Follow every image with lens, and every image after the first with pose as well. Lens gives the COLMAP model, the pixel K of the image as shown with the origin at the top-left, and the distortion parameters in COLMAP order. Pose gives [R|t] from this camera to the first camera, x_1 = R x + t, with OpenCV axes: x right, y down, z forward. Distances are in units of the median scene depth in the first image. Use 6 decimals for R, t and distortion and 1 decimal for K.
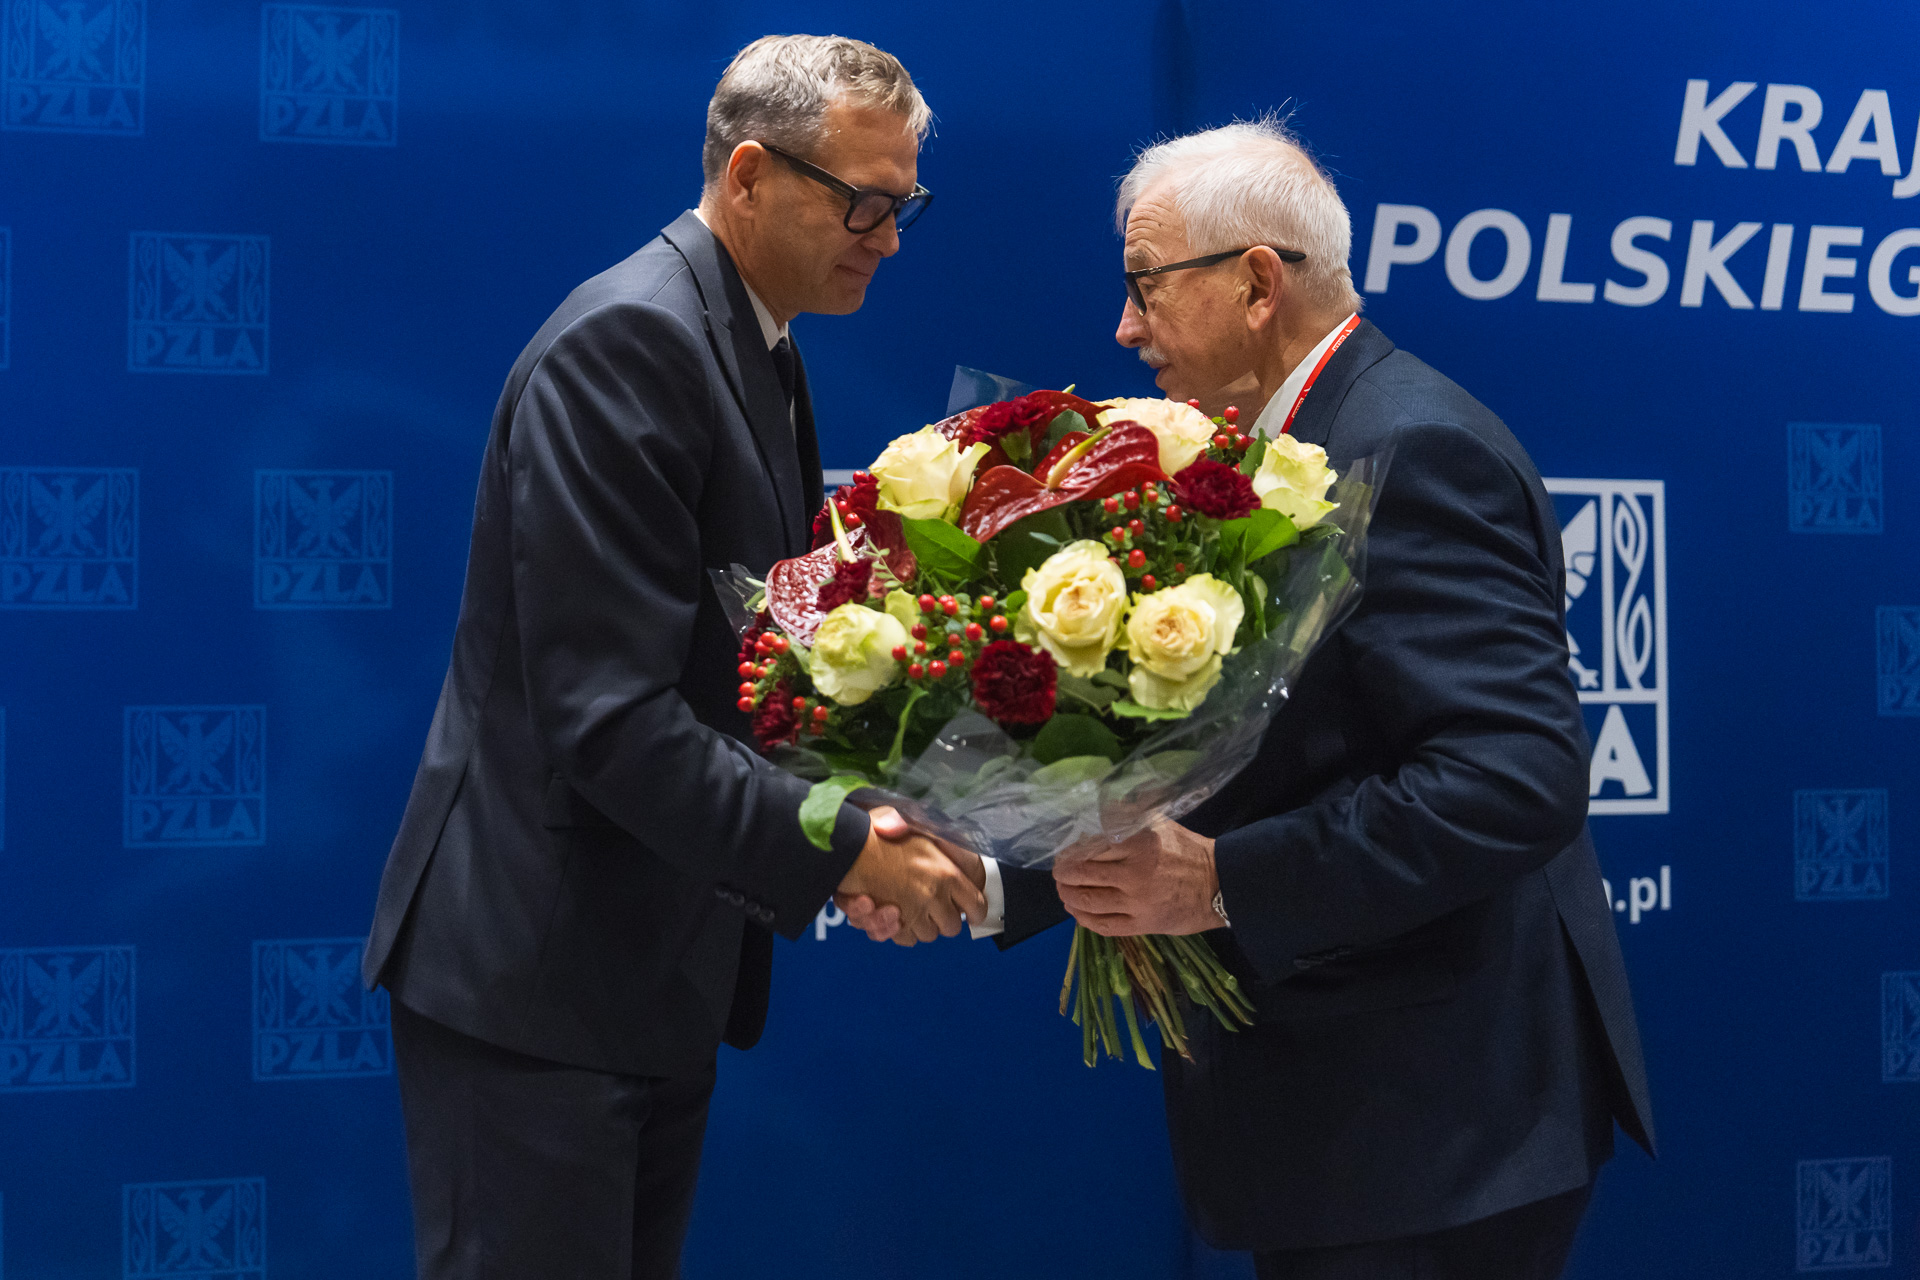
lens RADIAL K [[3103.4, 0, 960.0], [0, 3103.4, 640.0], [0, 0, 1]] dist [0.012125, -0.024135]
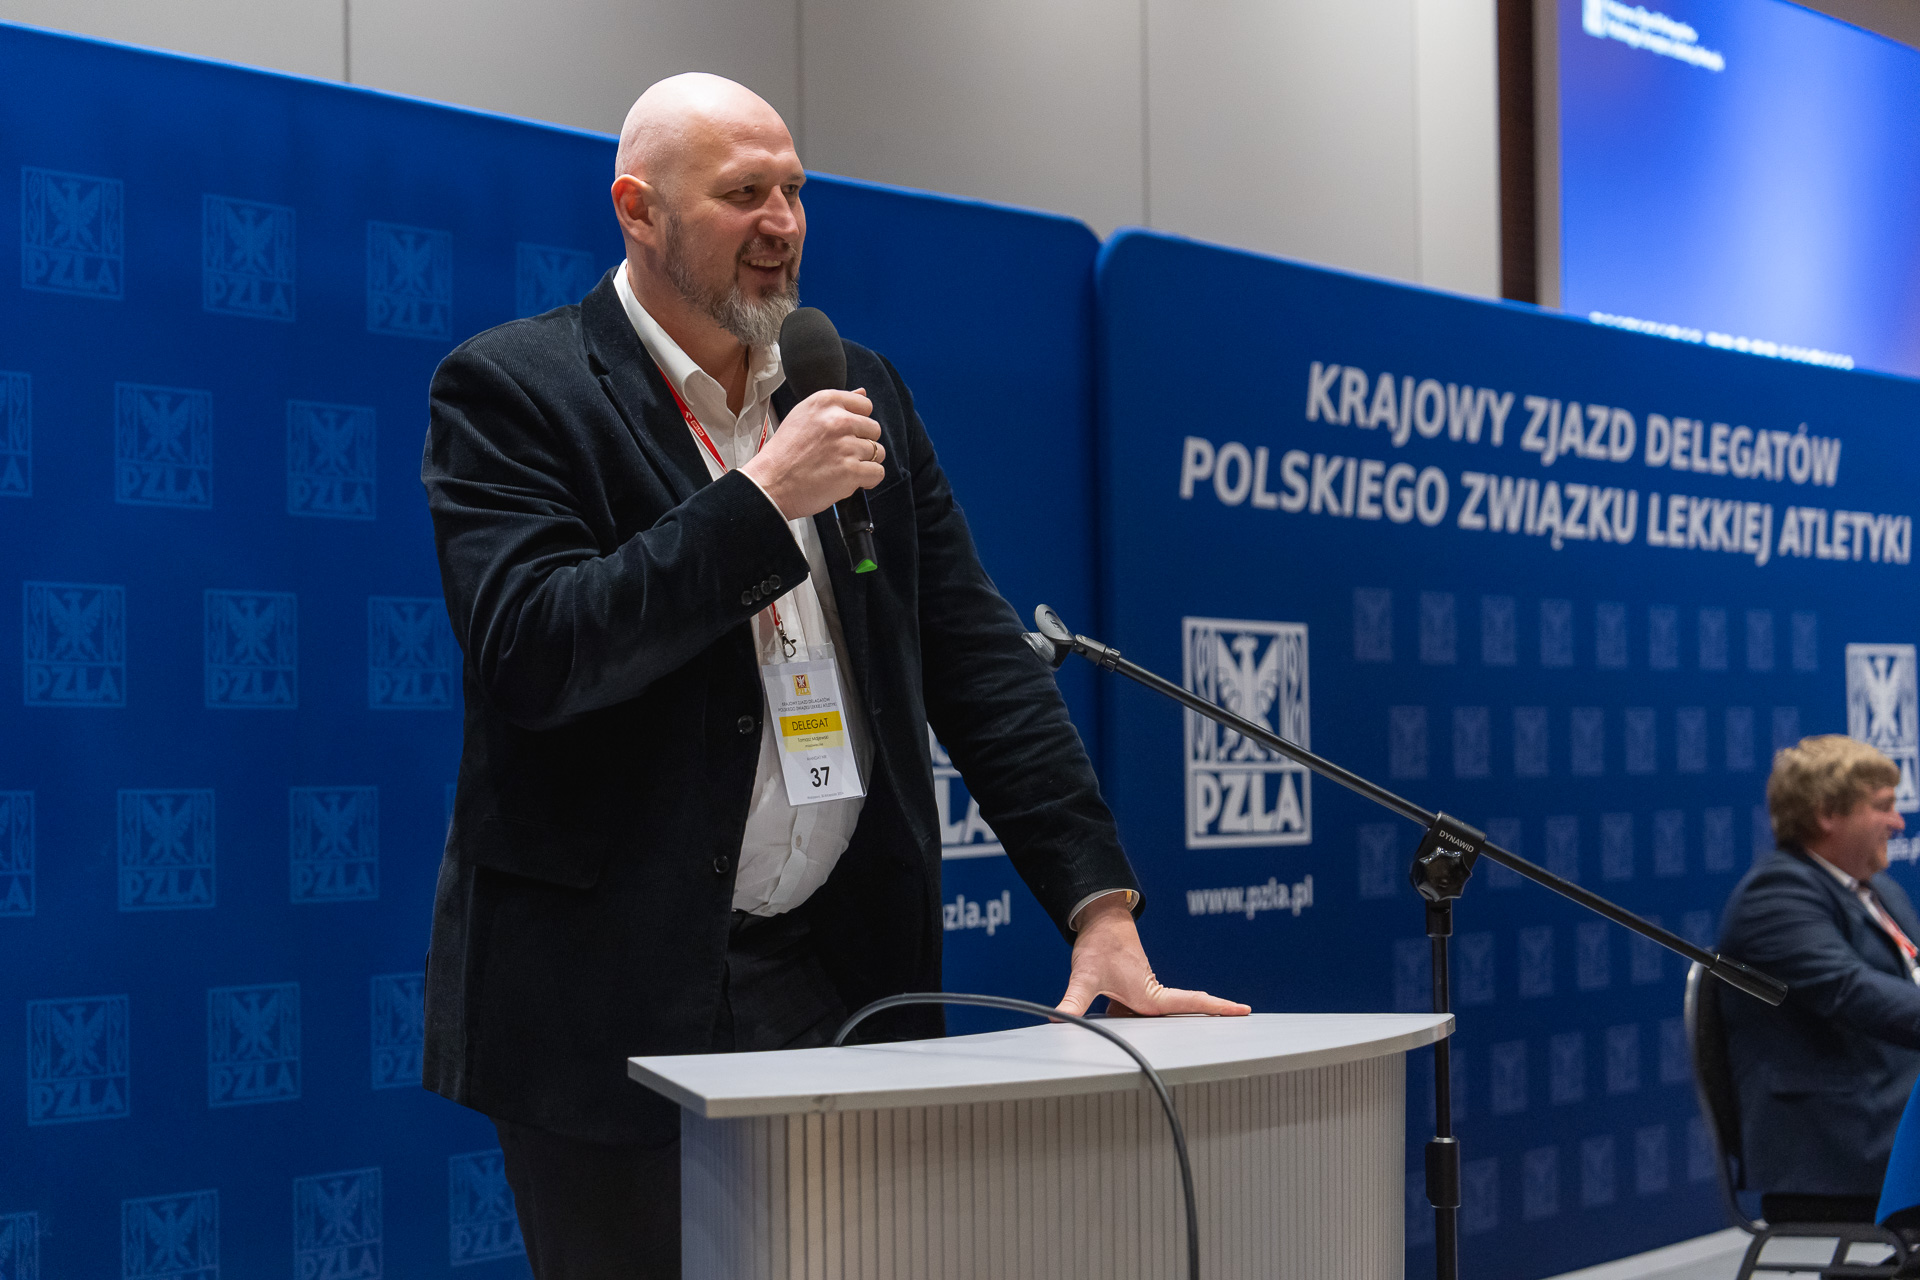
lens RADIAL K [[3297.5, 0, 958.2], [0, 3297.5, 691.0], [0, 0, 1]] dist [0.066375, -0.192821]
pose [[0.817002, 0.004412, 0.576618, -0.840954], [0.003170, 0.999921, -0.012142, 0.000434], [-0.576626, 0.011748, 0.816924, -0.226036]]
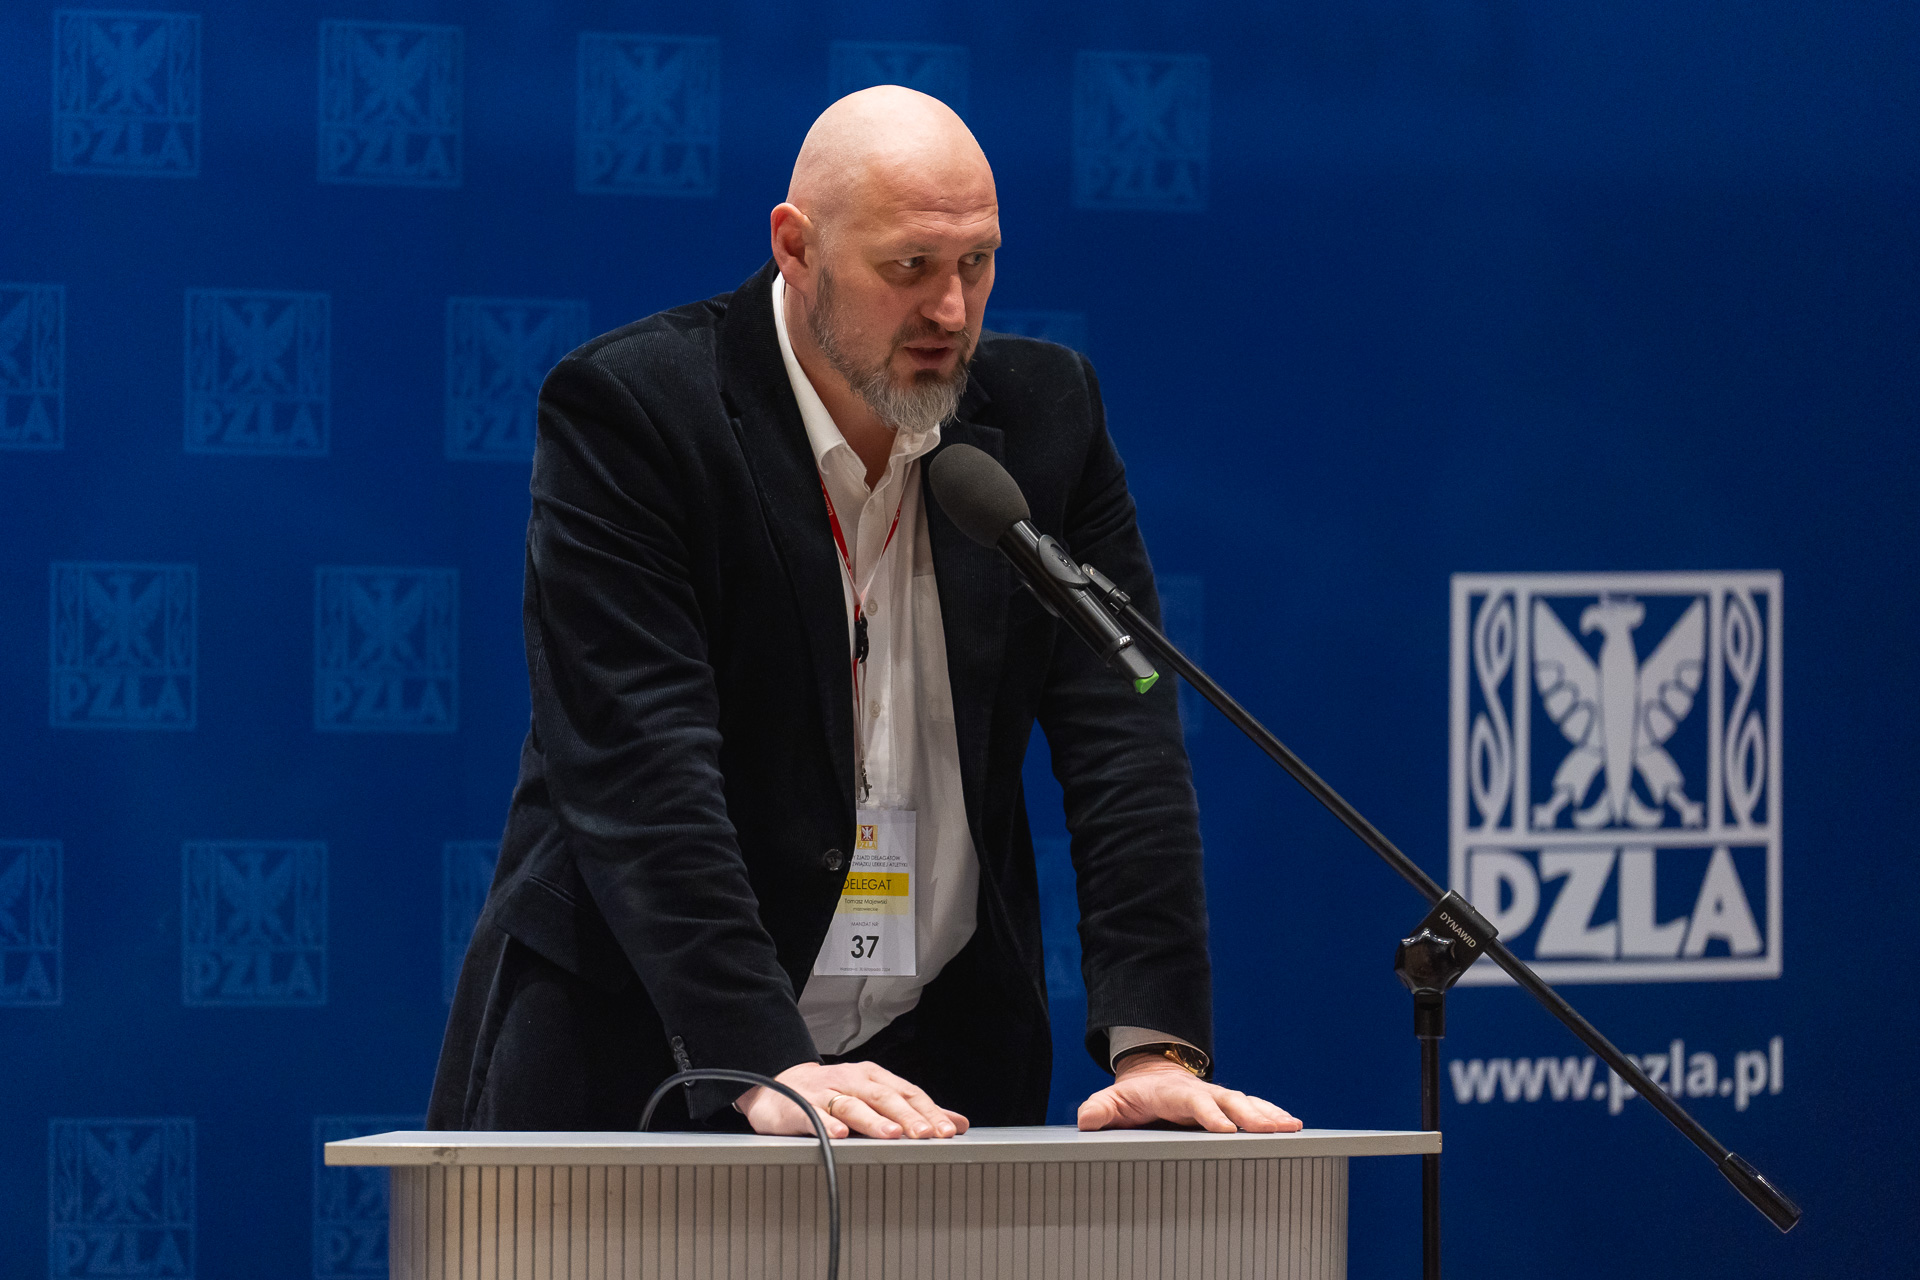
lens RADIAL K [[11063.7, 0, 960.0], [0, 11063.7, 640.0], [0, 0, 1]] dist [-0.211039, 24.205922]
pose [[0.969311, 0.008222, 0.245702, -0.916950], [-0.006496, 0.999948, -0.007834, -0.010203], [-0.245753, 0.005998, 0.969314, -1.827744]]
